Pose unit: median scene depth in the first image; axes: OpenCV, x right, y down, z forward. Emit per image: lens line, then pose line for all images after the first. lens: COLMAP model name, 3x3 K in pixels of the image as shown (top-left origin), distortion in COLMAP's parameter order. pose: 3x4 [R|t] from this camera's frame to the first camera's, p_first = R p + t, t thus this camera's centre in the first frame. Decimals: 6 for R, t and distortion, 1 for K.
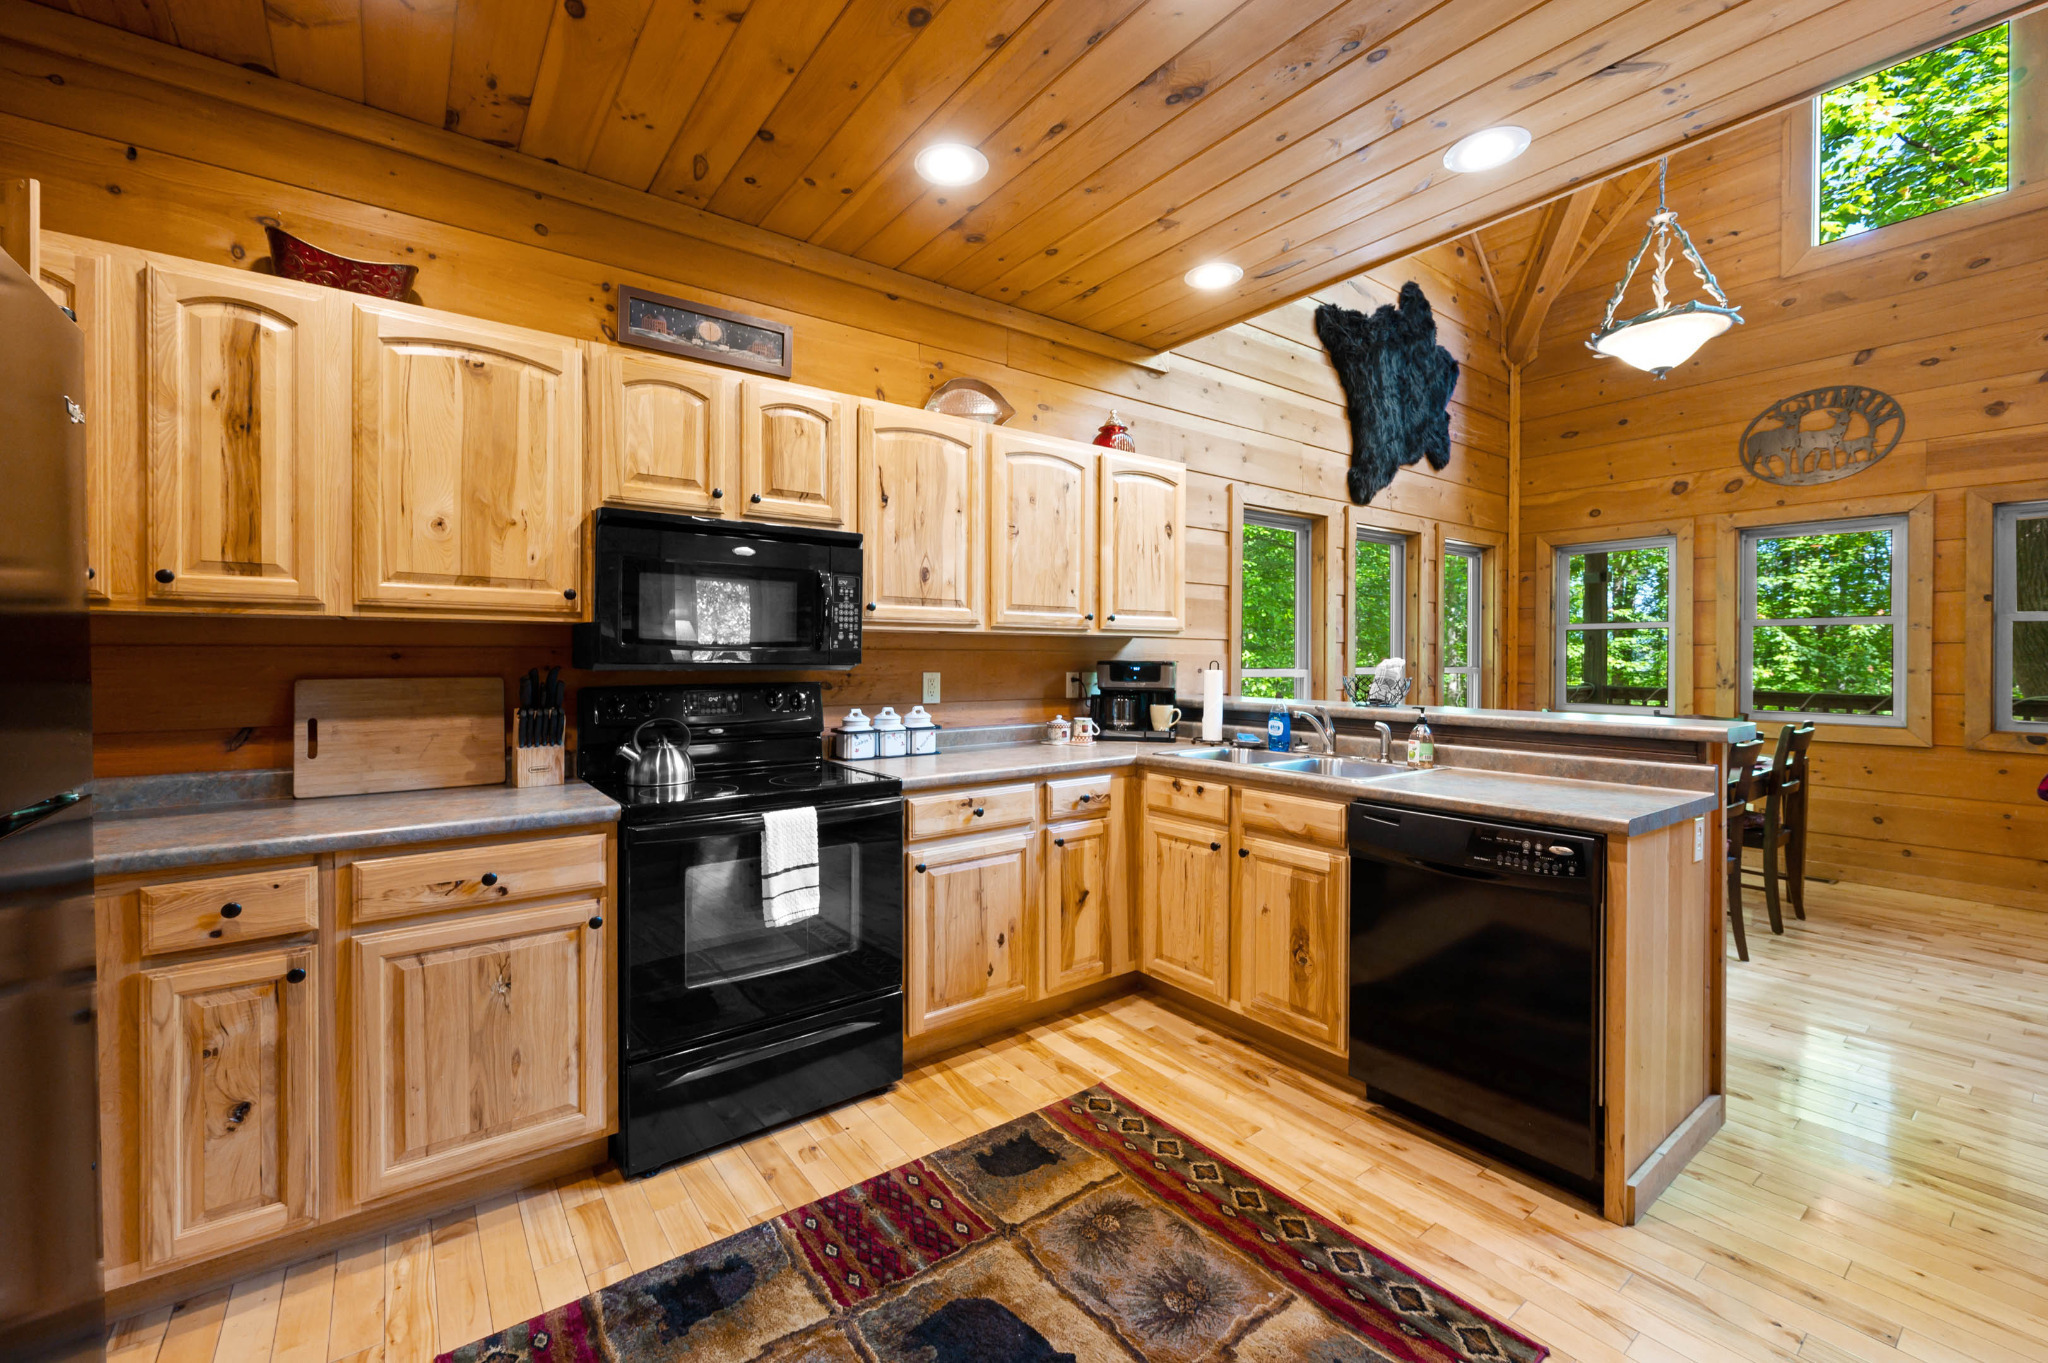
lens RADIAL K [[827.7, 0, 1025.1], [0, 827.7, 663.6], [0, 0, 1]] dist [0.002656, 0.000424]
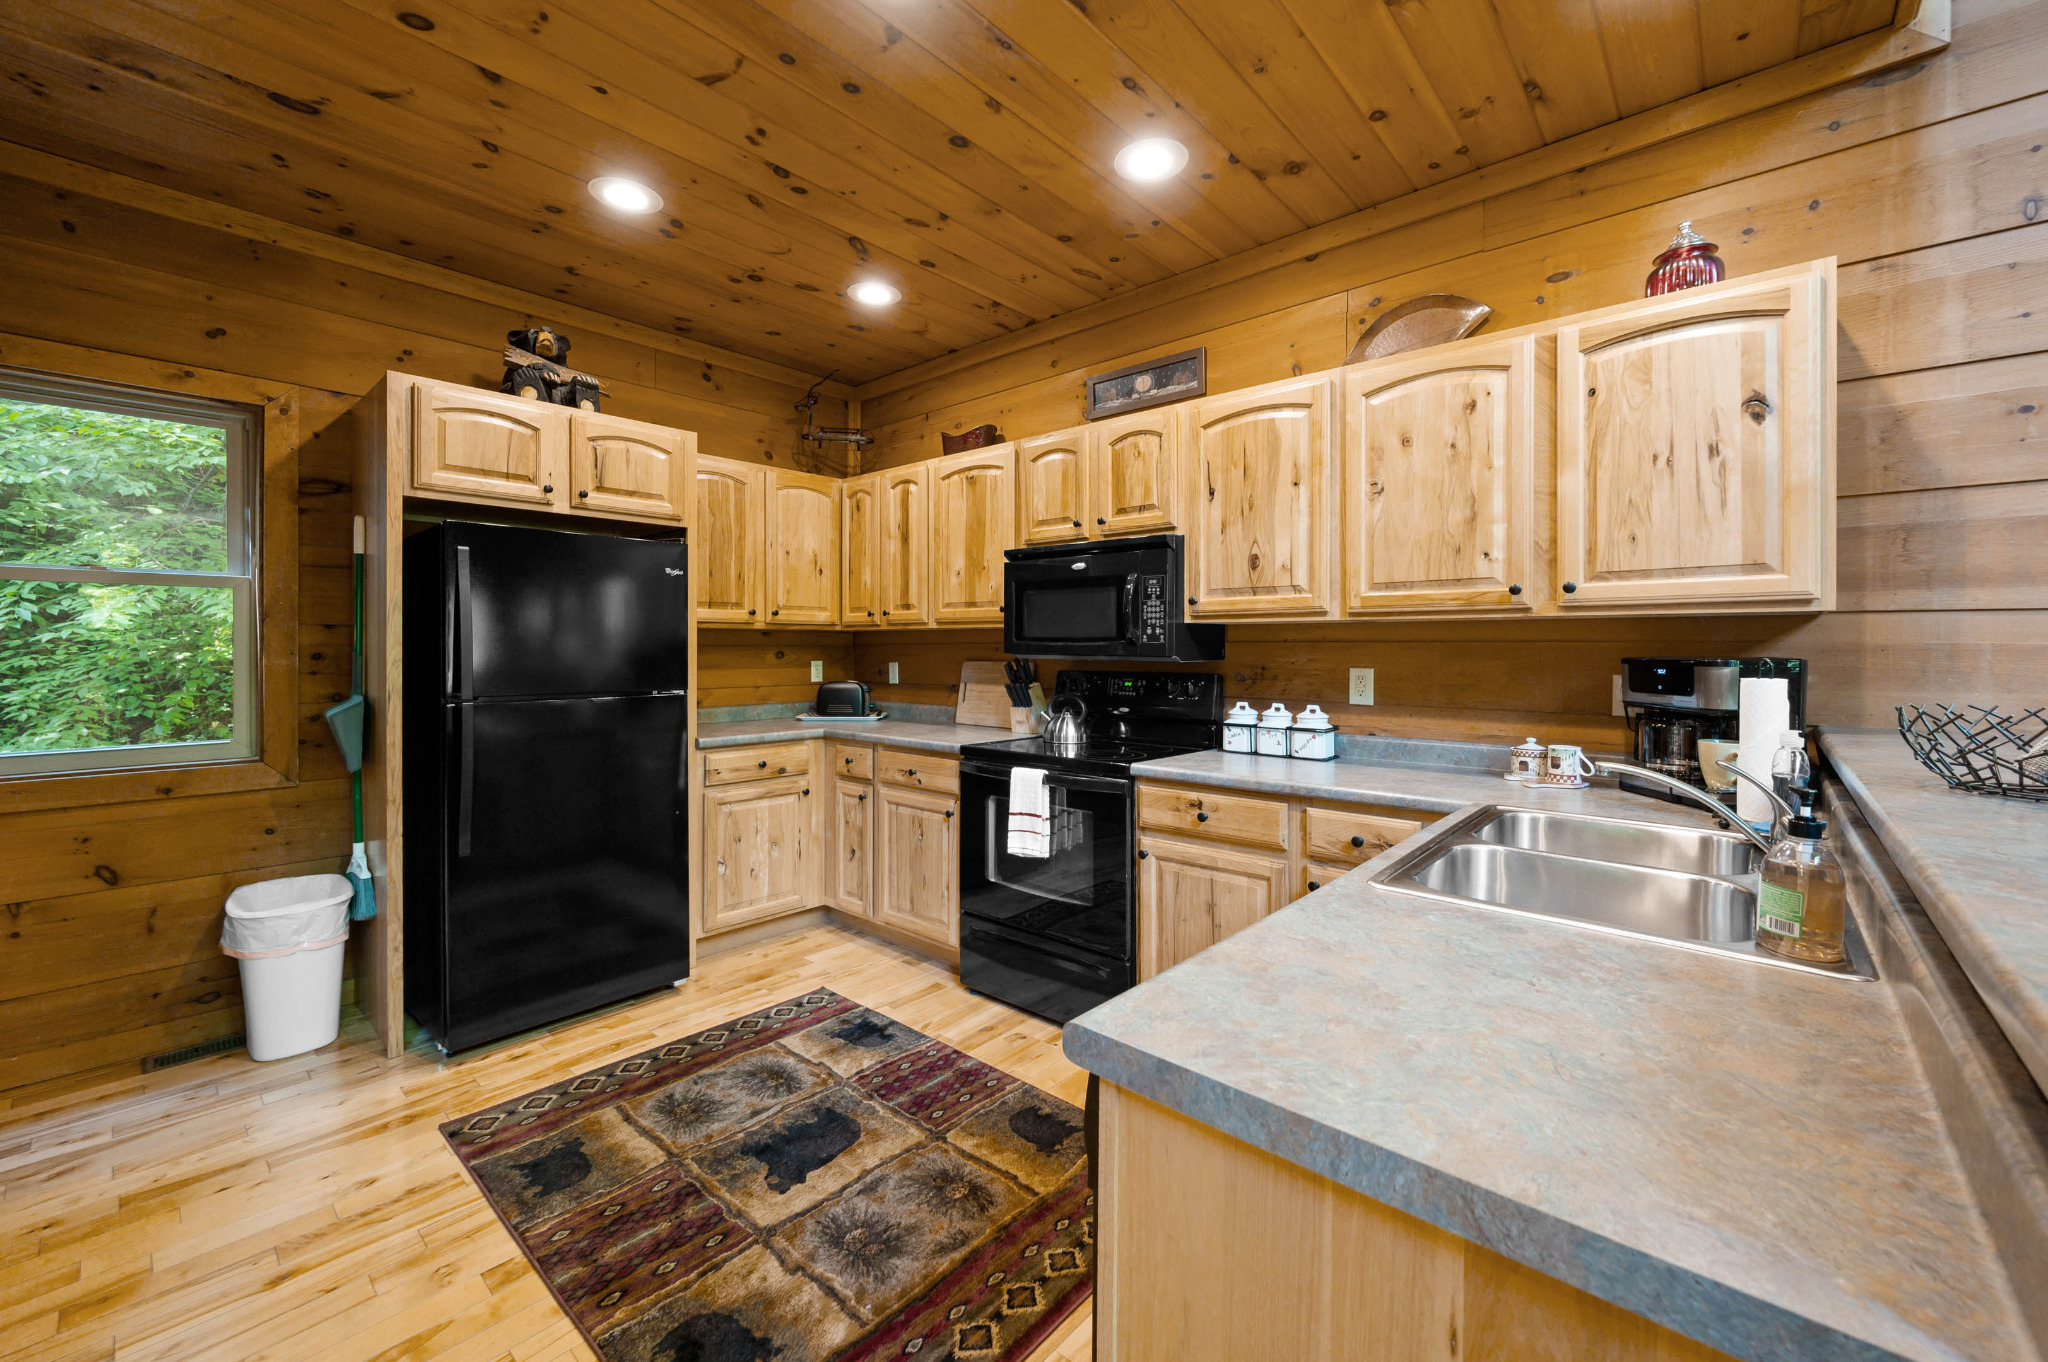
lens RADIAL K [[827.7, 0, 1045.7], [0, 827.7, 654.7], [0, 0, 1]] dist [0.002656, 0.000424]
pose [[0.208023, 0.004472, -0.978114, 0.897392], [-0.011437, 0.999932, 0.002140, -0.002474], [0.978057, 0.010741, 0.208060, 0.696158]]
